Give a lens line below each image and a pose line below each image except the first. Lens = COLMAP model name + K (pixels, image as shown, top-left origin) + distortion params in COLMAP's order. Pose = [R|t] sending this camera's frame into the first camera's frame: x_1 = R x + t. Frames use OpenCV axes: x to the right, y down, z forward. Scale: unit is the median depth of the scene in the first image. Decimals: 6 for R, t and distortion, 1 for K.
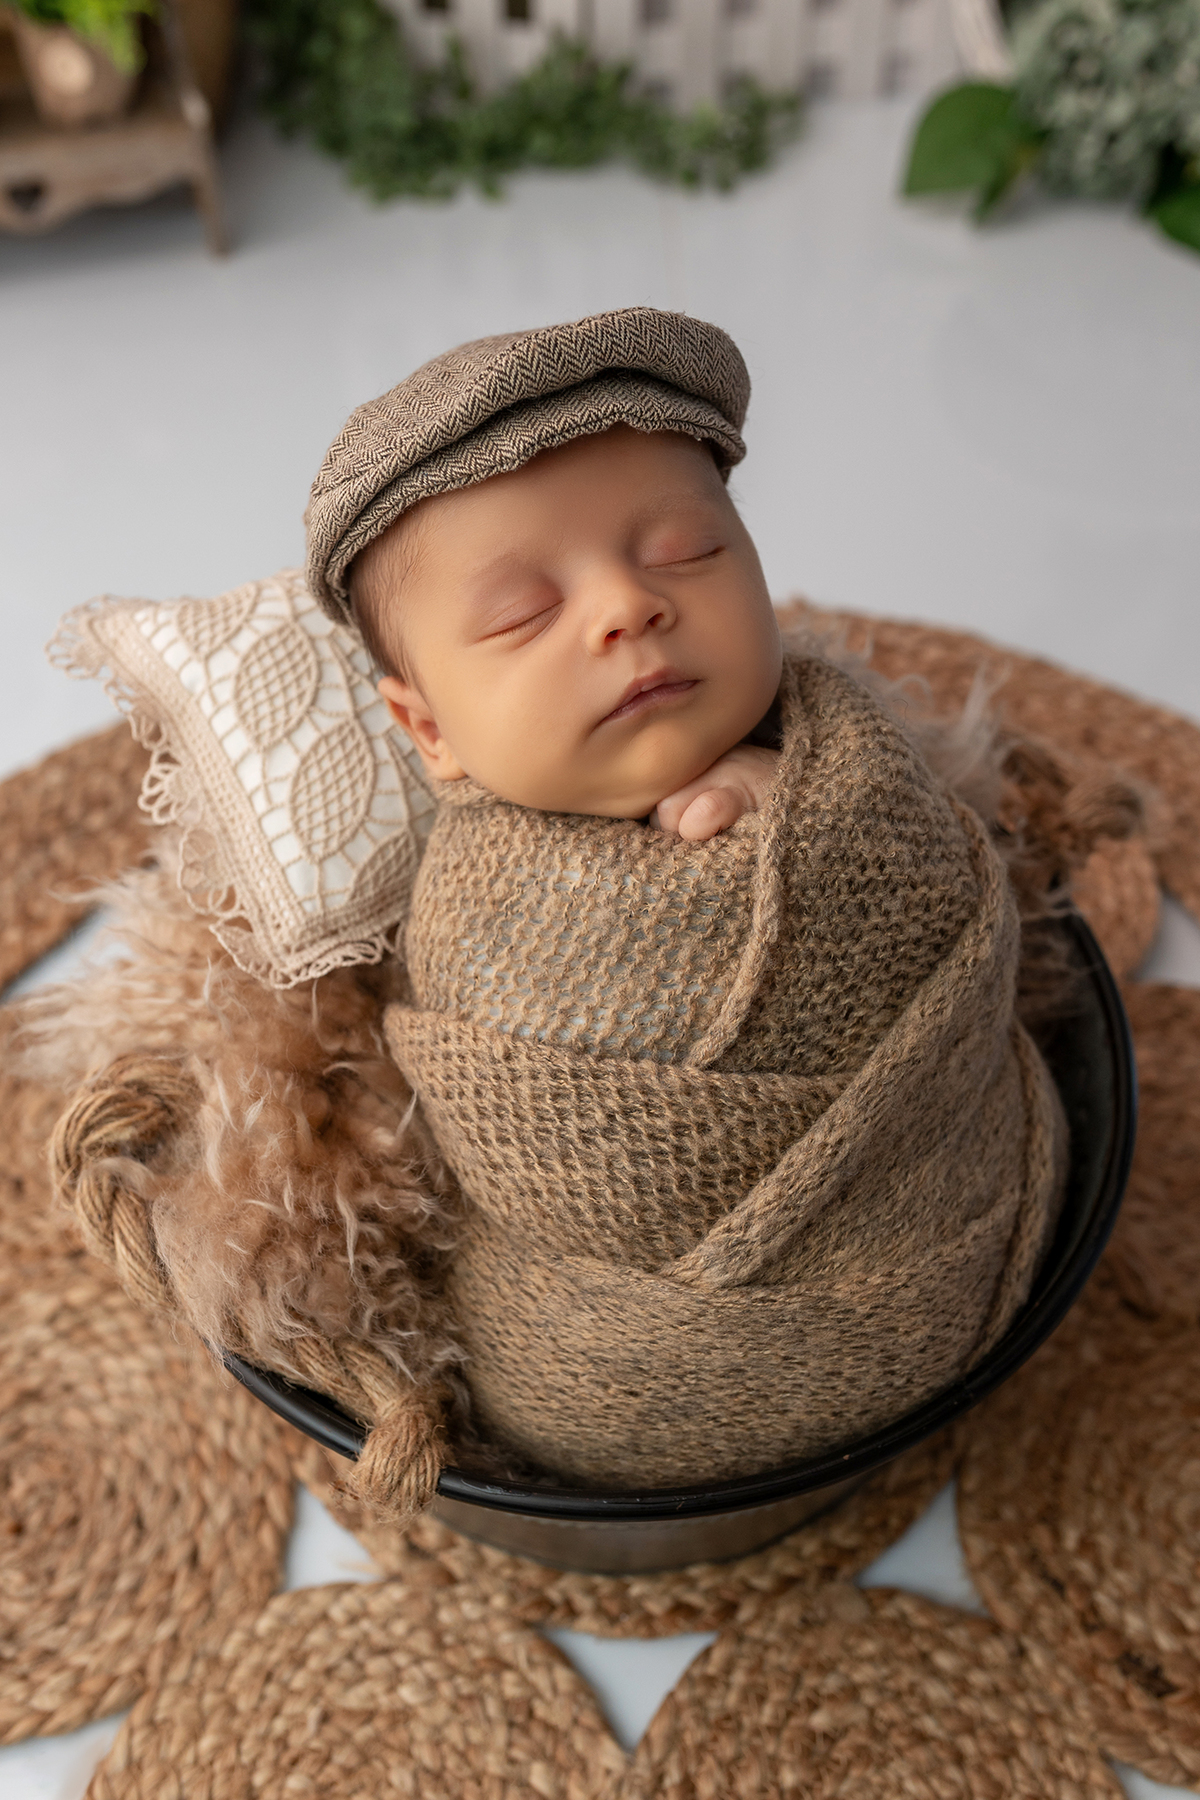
lens RADIAL K [[1815.6, 0, 619.2], [0, 1815.6, 906.1], [0, 0, 1]] dist [-0.001474, 0.011438]
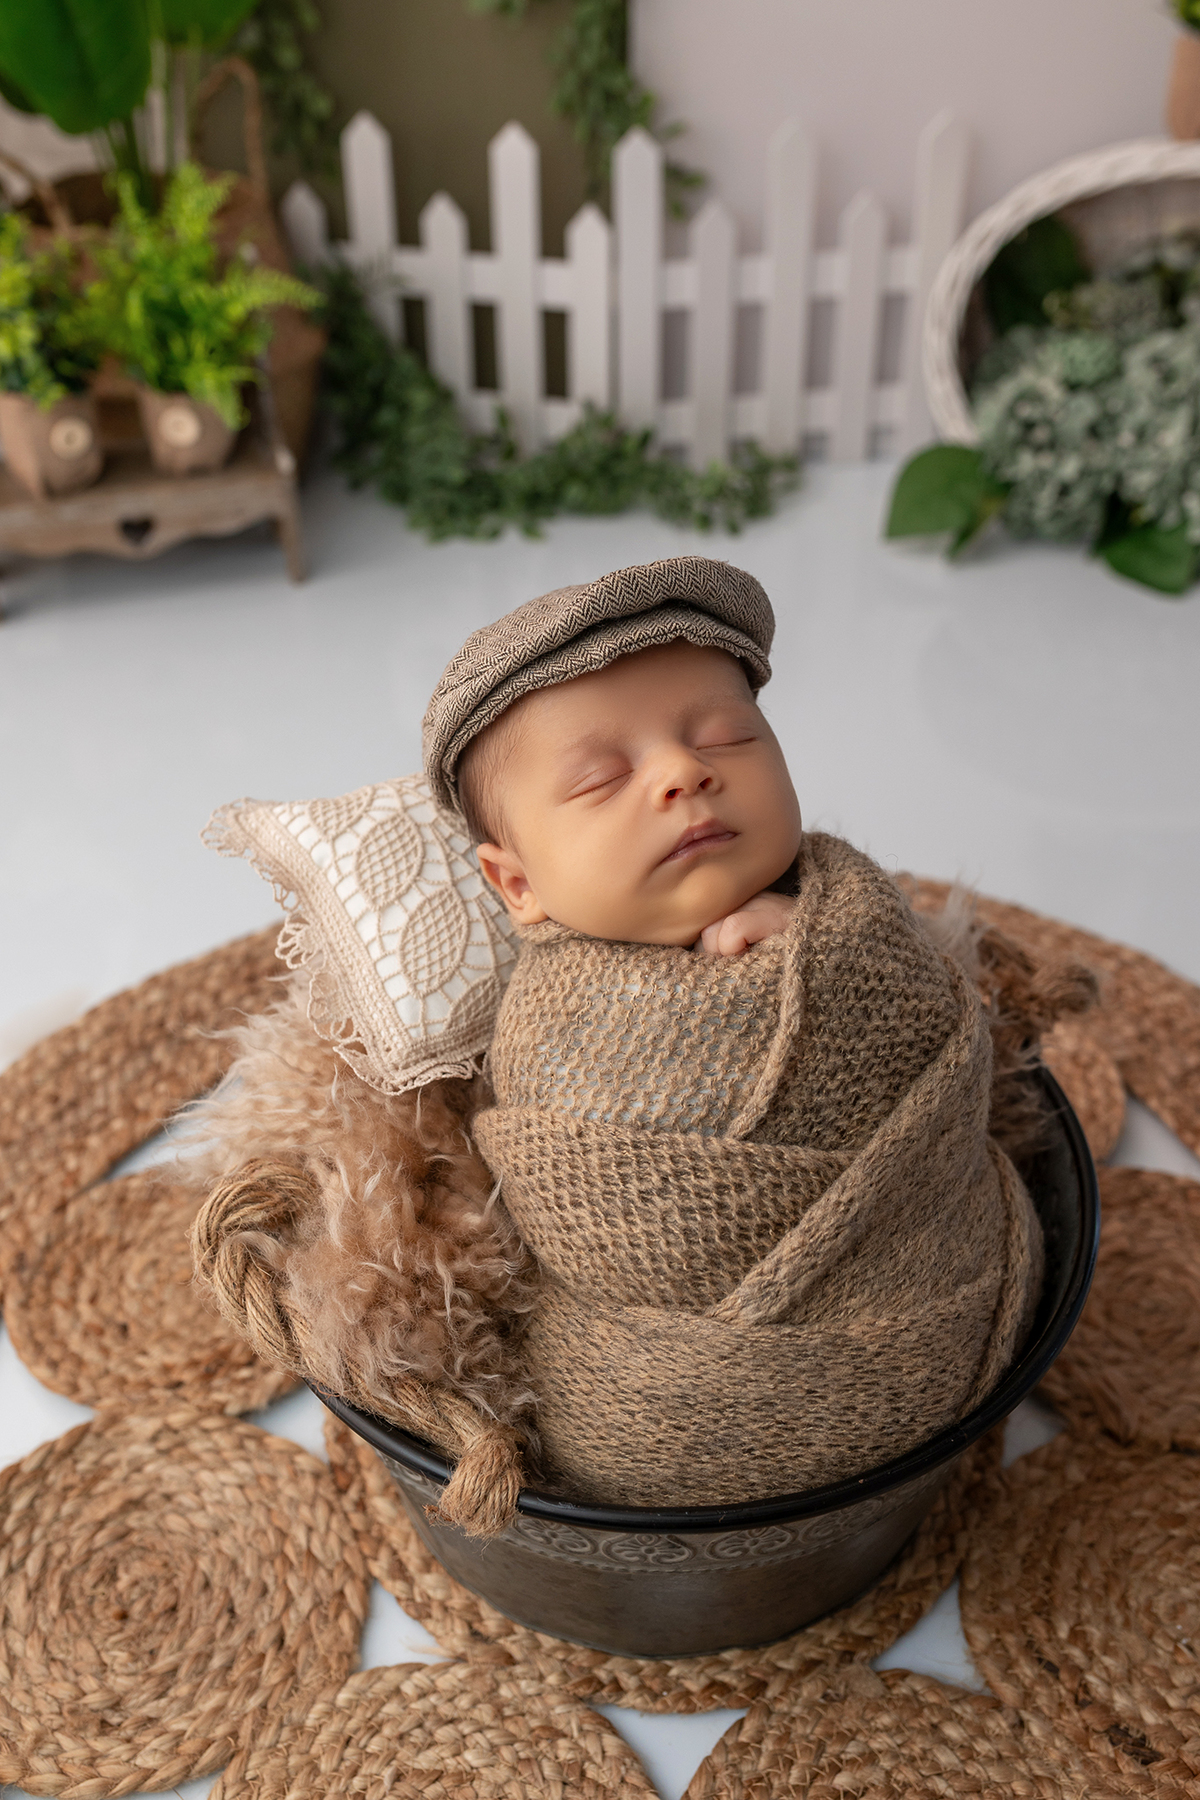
lens RADIAL K [[1815.6, 0, 619.2], [0, 1815.6, 906.1], [0, 0, 1]] dist [-0.001474, 0.011438]
pose [[0.999984, 0.005618, 0.000127, -0.031826], [-0.005490, 0.981404, -0.191876, 0.146666], [-0.001203, 0.191872, 0.981419, -0.213107]]
